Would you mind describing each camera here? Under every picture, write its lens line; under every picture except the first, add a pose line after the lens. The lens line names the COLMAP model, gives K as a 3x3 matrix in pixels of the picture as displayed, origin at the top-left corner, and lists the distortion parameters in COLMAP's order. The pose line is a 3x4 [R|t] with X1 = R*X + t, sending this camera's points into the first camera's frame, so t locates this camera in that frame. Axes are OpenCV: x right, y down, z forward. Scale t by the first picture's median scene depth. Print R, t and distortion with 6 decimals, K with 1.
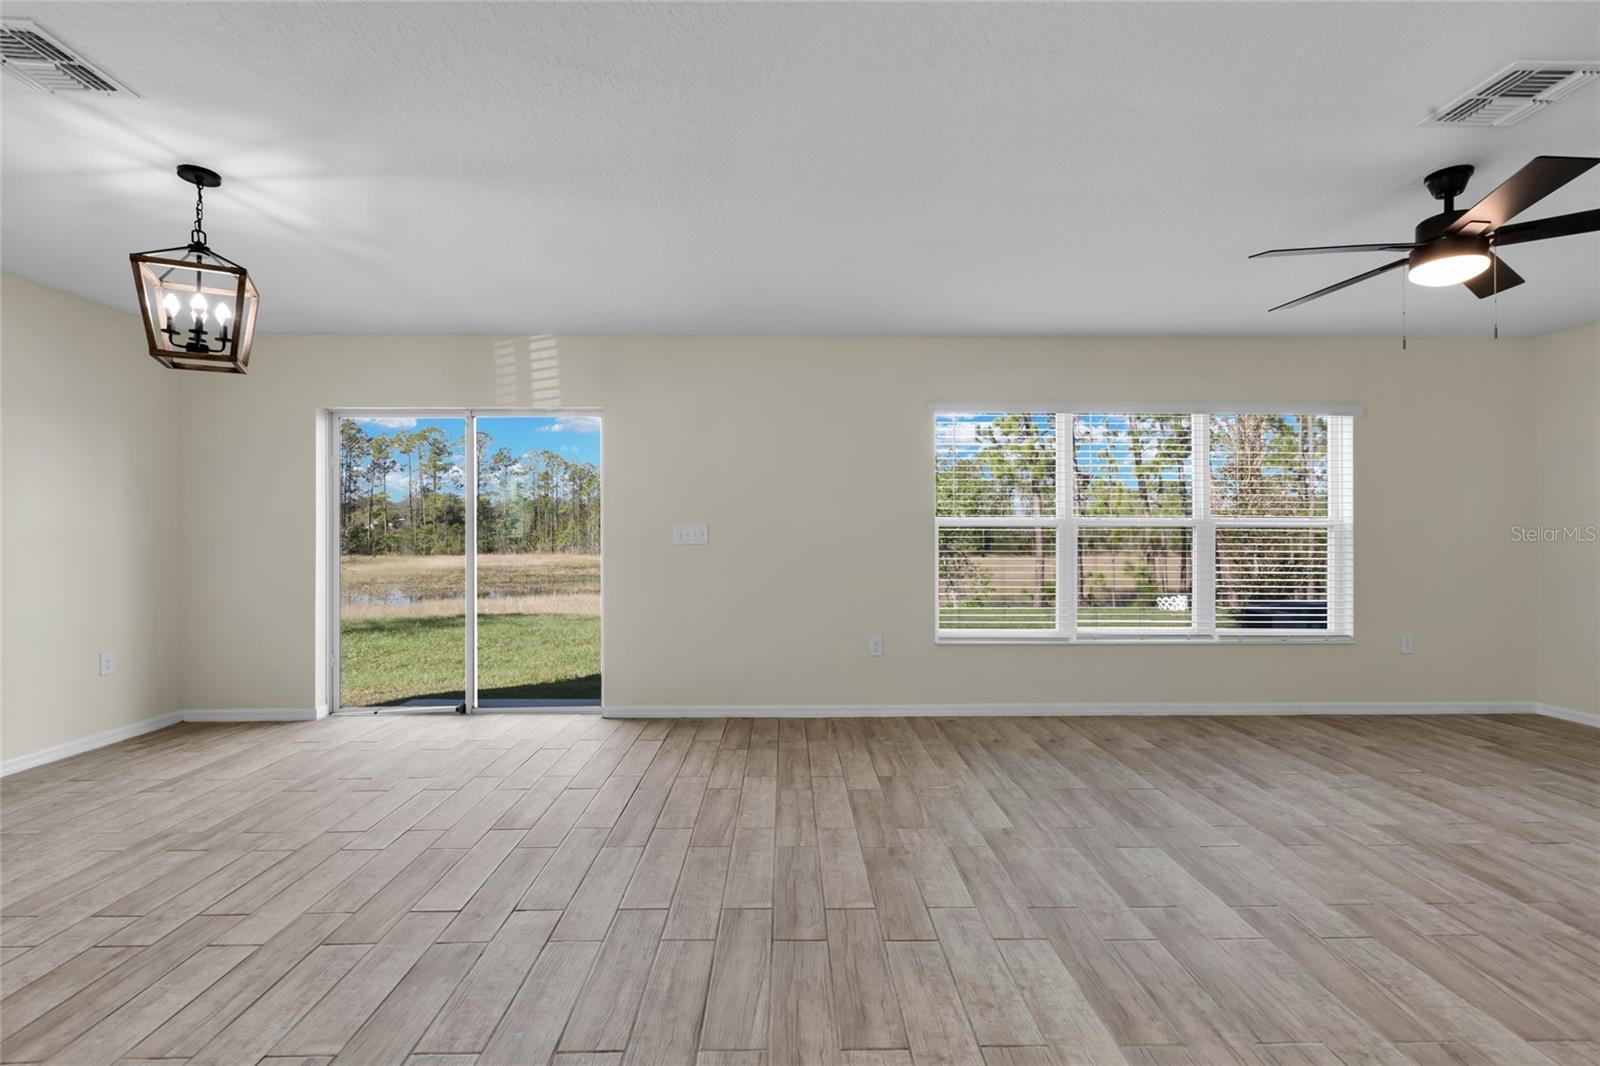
lens RADIAL K [[710.8, 0, 800.0], [0, 710.8, 533.0], [0, 0, 1]] dist [0.001559, -0.000208]
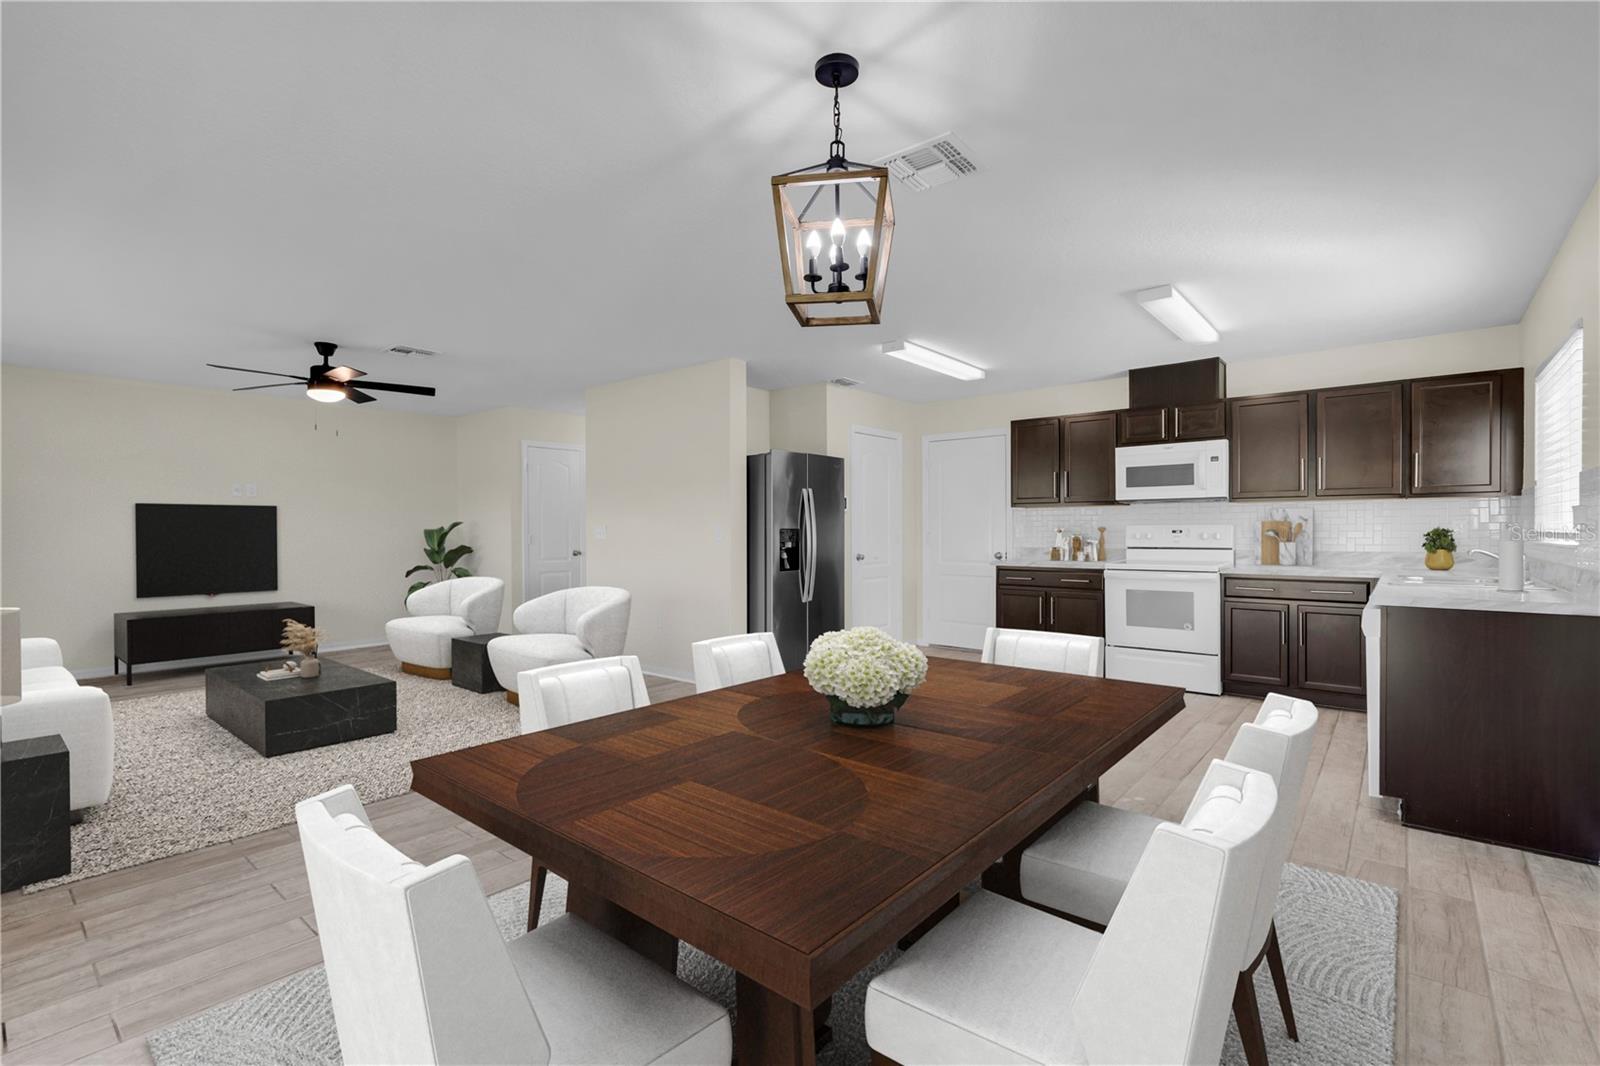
lens RADIAL K [[724.1, 0, 792.0], [0, 724.1, 534.6], [0, 0, 1]] dist [0.001170, -0.000065]
pose [[-0.748462, -0.001741, 0.663176, -1.077778], [0.003932, 0.999967, 0.007063, -0.001105], [-0.663166, 0.007894, -0.748431, 1.312926]]
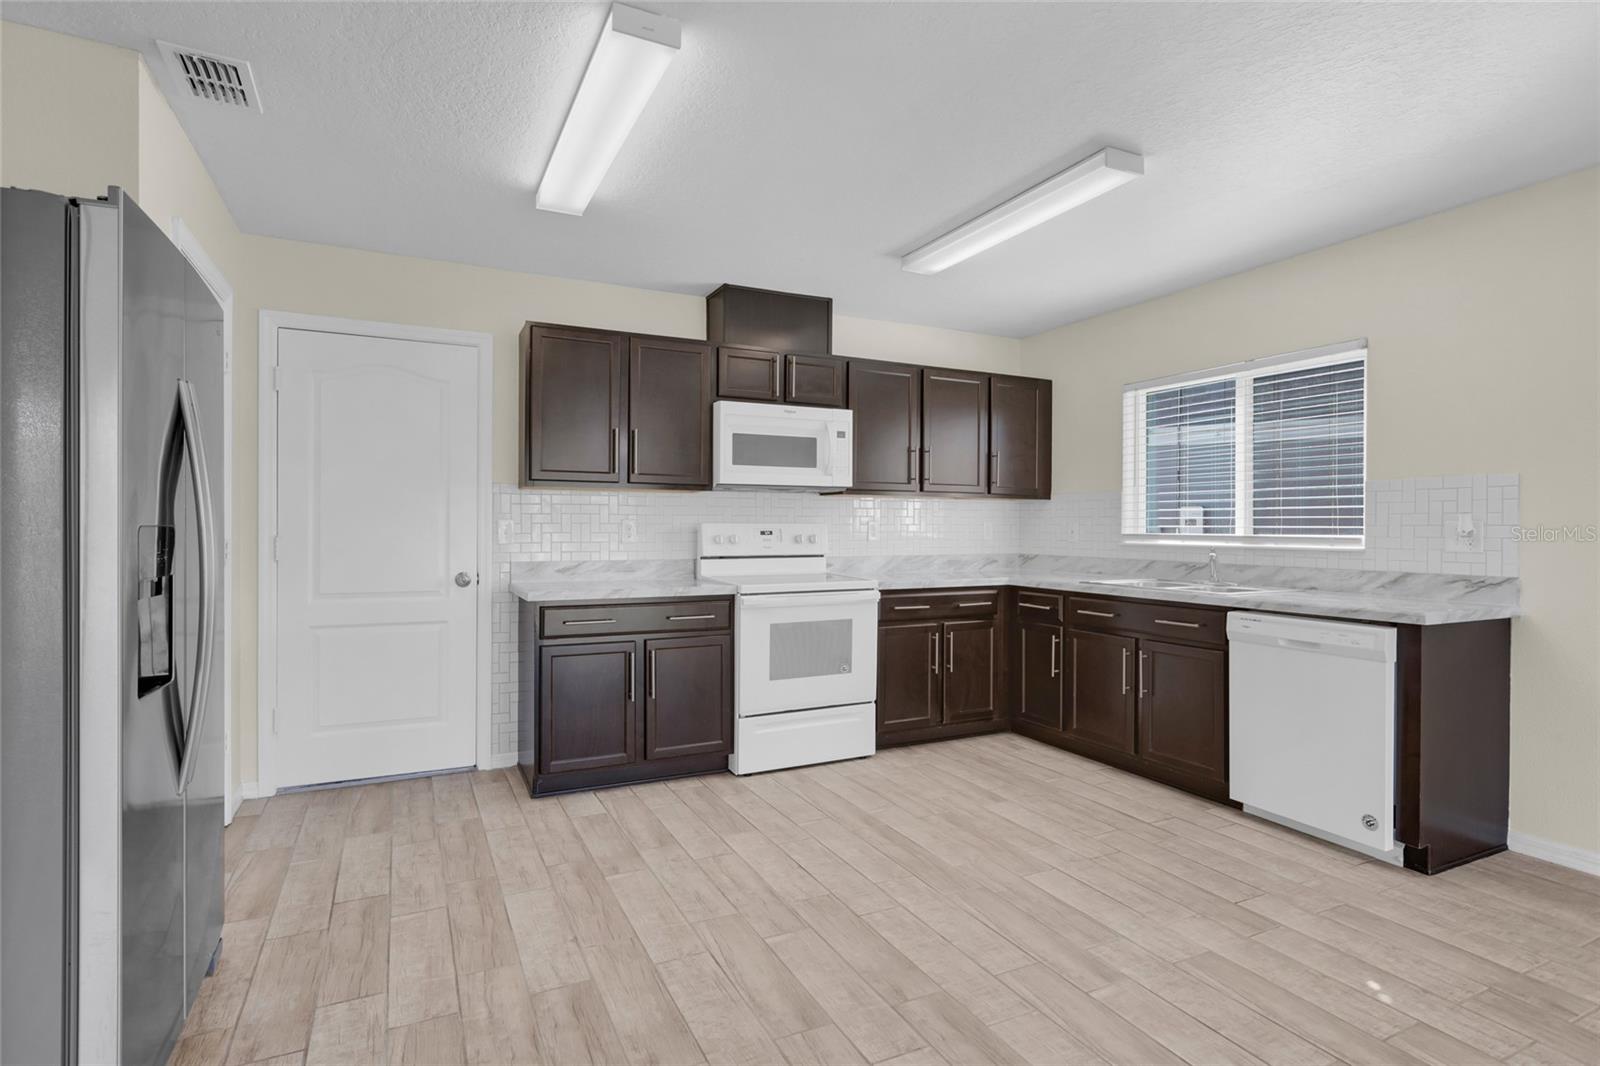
lens RADIAL K [[818.4, 0, 801.7], [0, 818.4, 530.3], [0, 0, 1]] dist [-0.000312, -0.000719]
pose [[-0.906069, -0.001047, -0.423129, -0.033532], [-0.004453, 0.999965, 0.007060, -0.007112], [0.423107, 0.008282, -0.906042, 0.637378]]
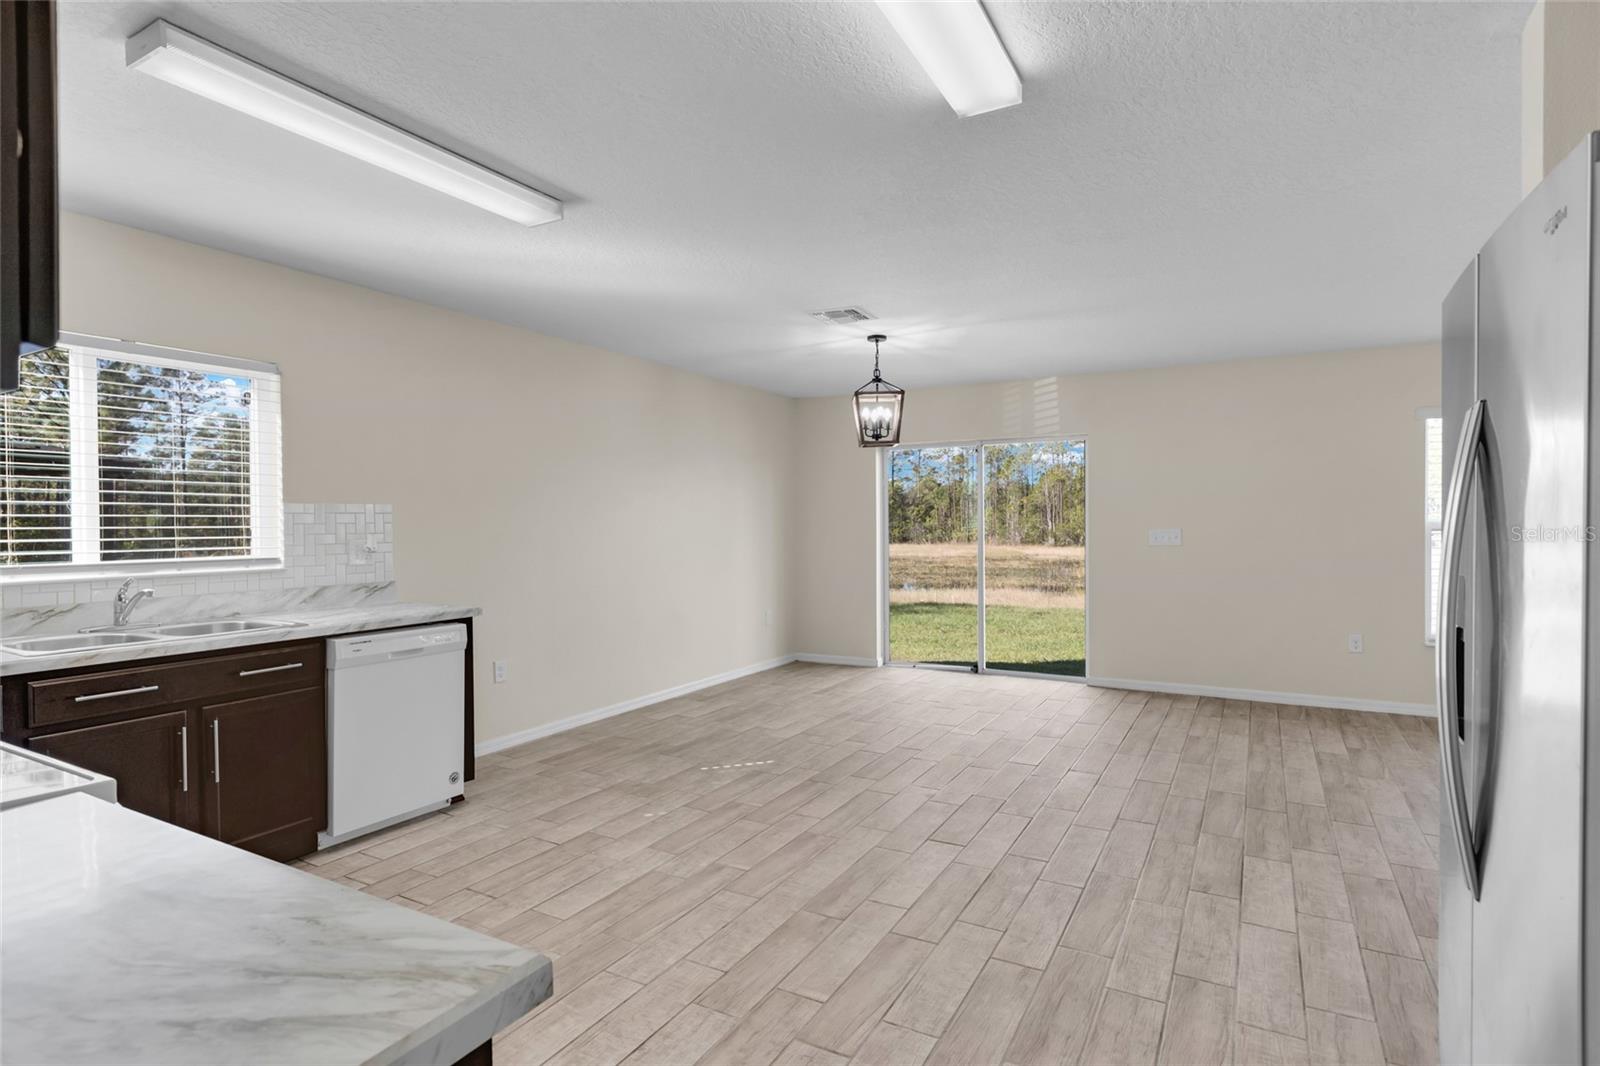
lens RADIAL K [[818.4, 0, 801.7], [0, 818.4, 530.3], [0, 0, 1]] dist [-0.000312, -0.000719]
pose [[0.861976, 0.001224, -0.506948, 0.020248], [0.004986, 0.999928, 0.010891, -0.040128], [0.506925, -0.011915, 0.861908, -0.693846]]
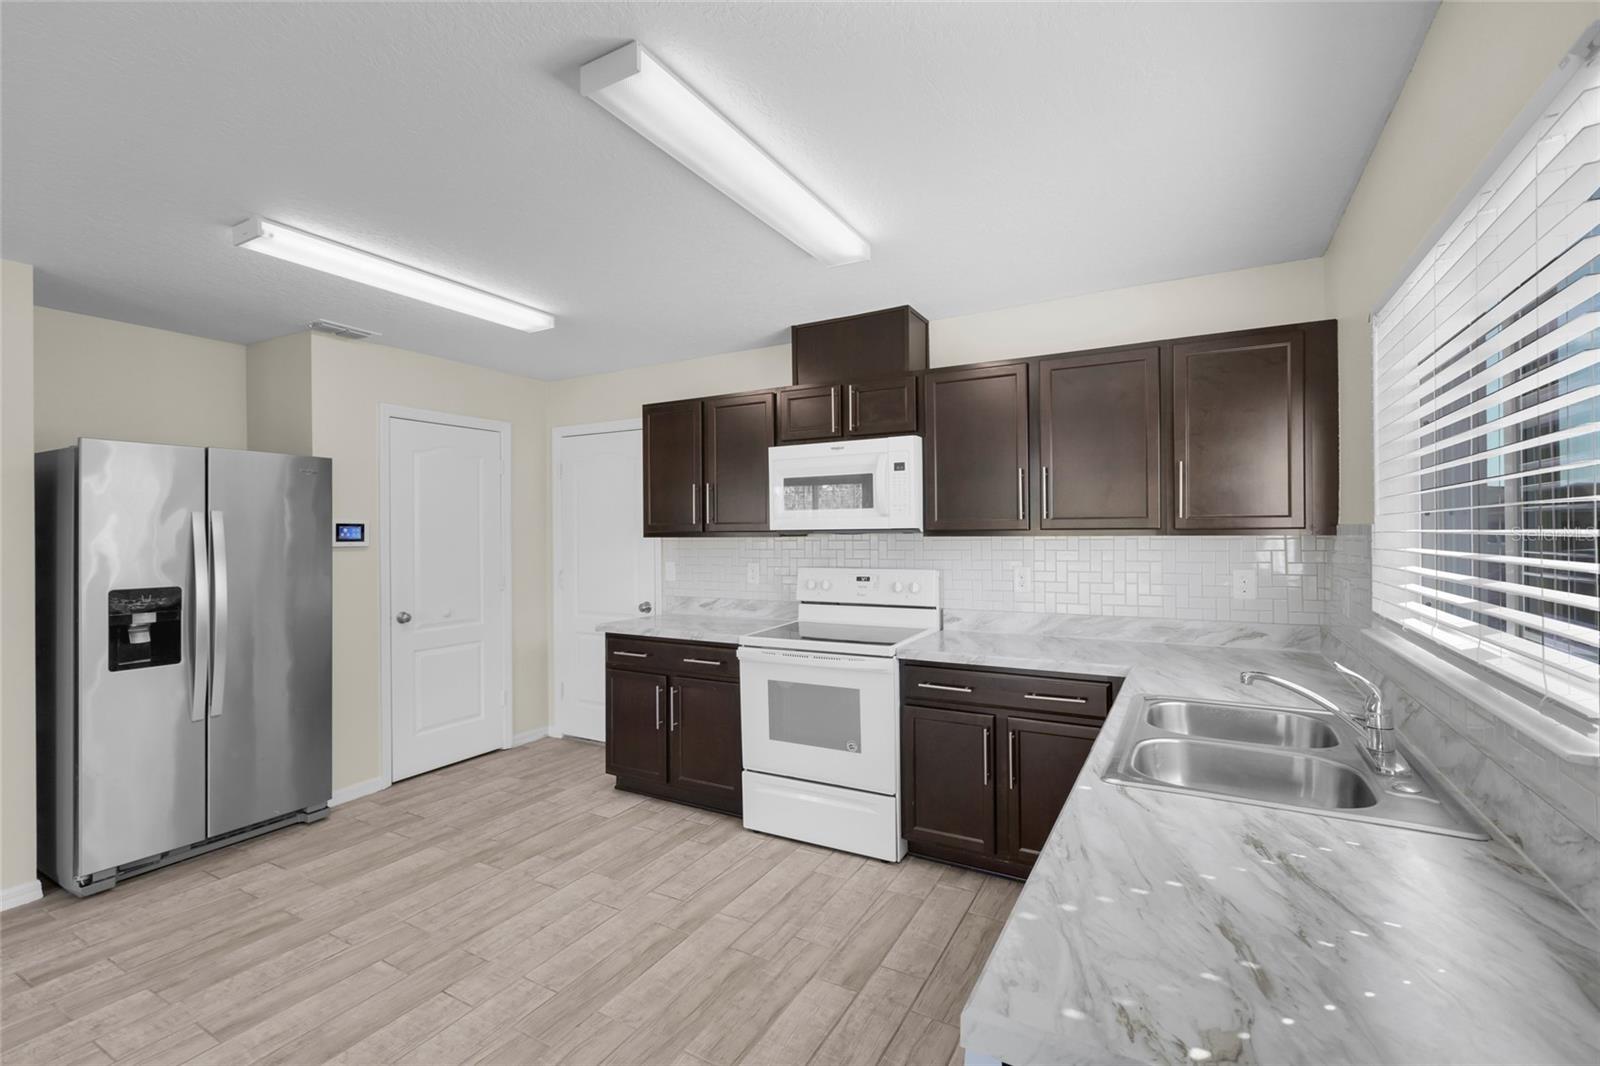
lens RADIAL K [[710.7, 0, 789.7], [0, 710.7, 529.8], [0, 0, 1]] dist [0.000988, 0.000232]
pose [[-0.856014, 0.008174, 0.516888, -1.089494], [0.007136, 0.999967, -0.003996, -0.068277], [-0.516904, 0.000268, -0.856044, 0.350727]]
